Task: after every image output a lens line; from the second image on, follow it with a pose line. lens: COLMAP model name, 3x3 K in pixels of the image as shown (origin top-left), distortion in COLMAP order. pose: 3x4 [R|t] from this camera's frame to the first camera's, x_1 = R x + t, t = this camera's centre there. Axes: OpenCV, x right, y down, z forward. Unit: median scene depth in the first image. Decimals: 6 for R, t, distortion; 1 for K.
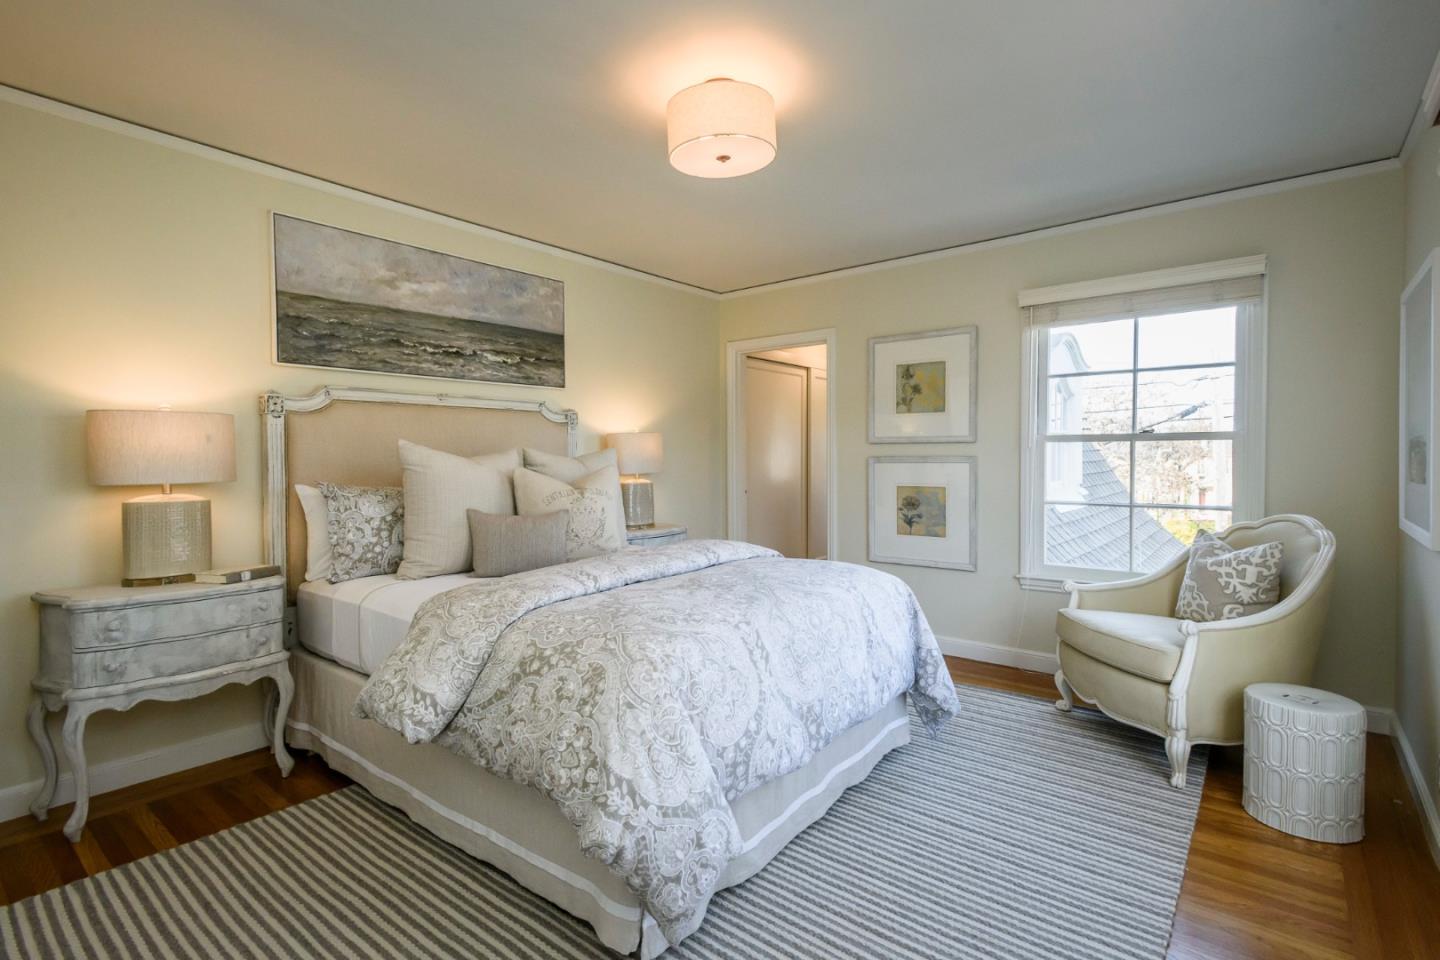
lens RADIAL K [[685.6, 0, 721.1], [0, 685.6, 476.1], [0, 0, 1]] dist [0.003766, -0.000418]
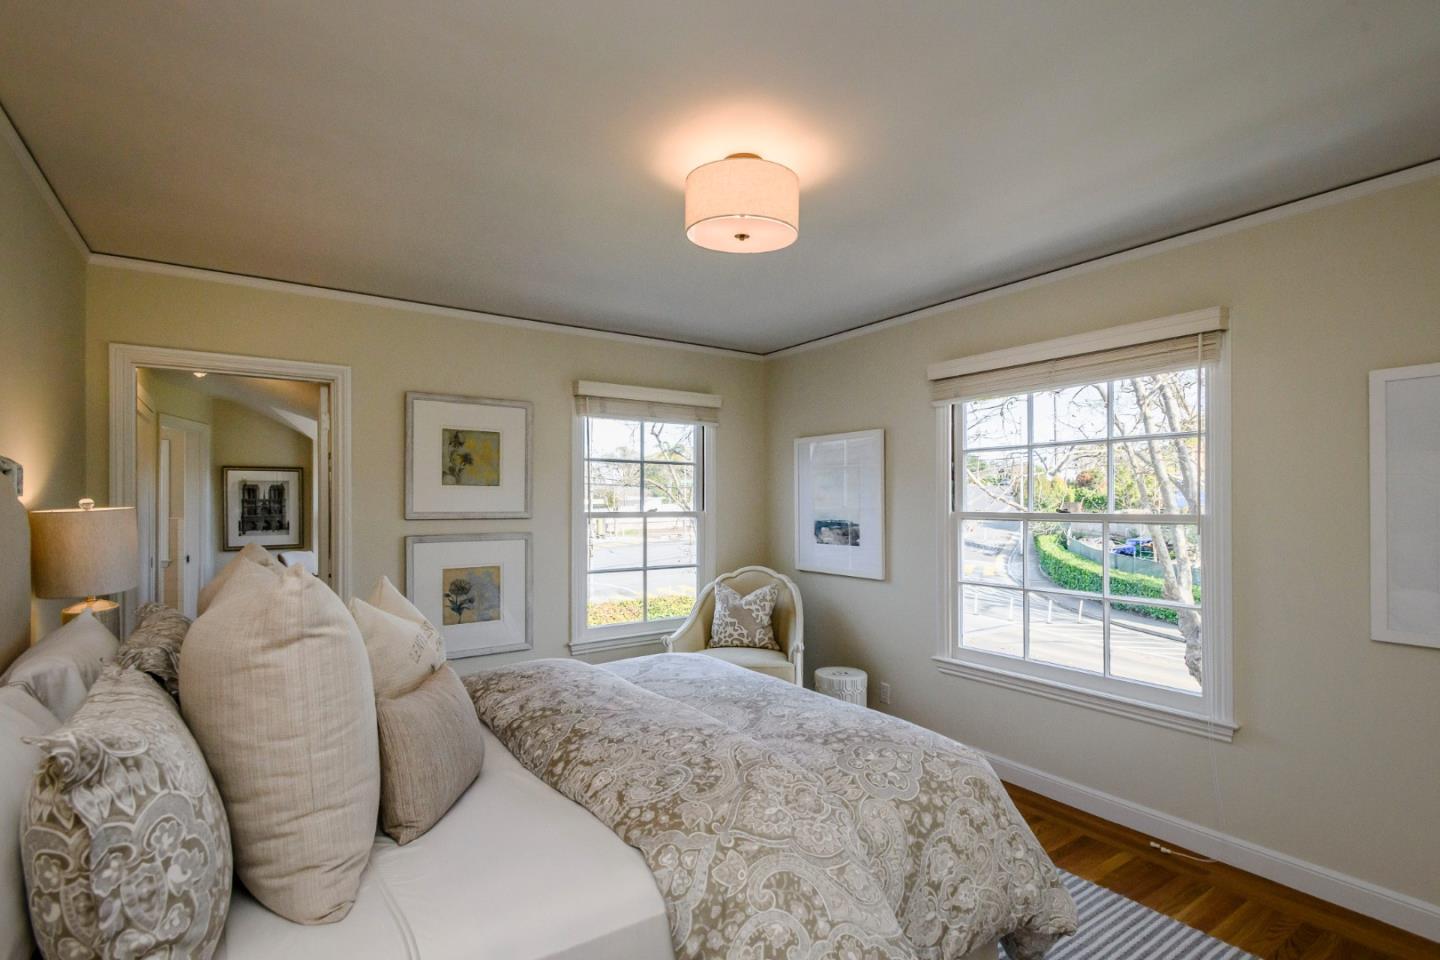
lens RADIAL K [[707.6, 0, 725.1], [0, 707.6, 499.8], [0, 0, 1]] dist [0.012067, -0.000240]
pose [[0.277188, 0.007069, 0.960790, -0.537738], [0.028178, 0.999483, -0.015483, -0.052224], [-0.960402, 0.031364, 0.276846, 0.443425]]
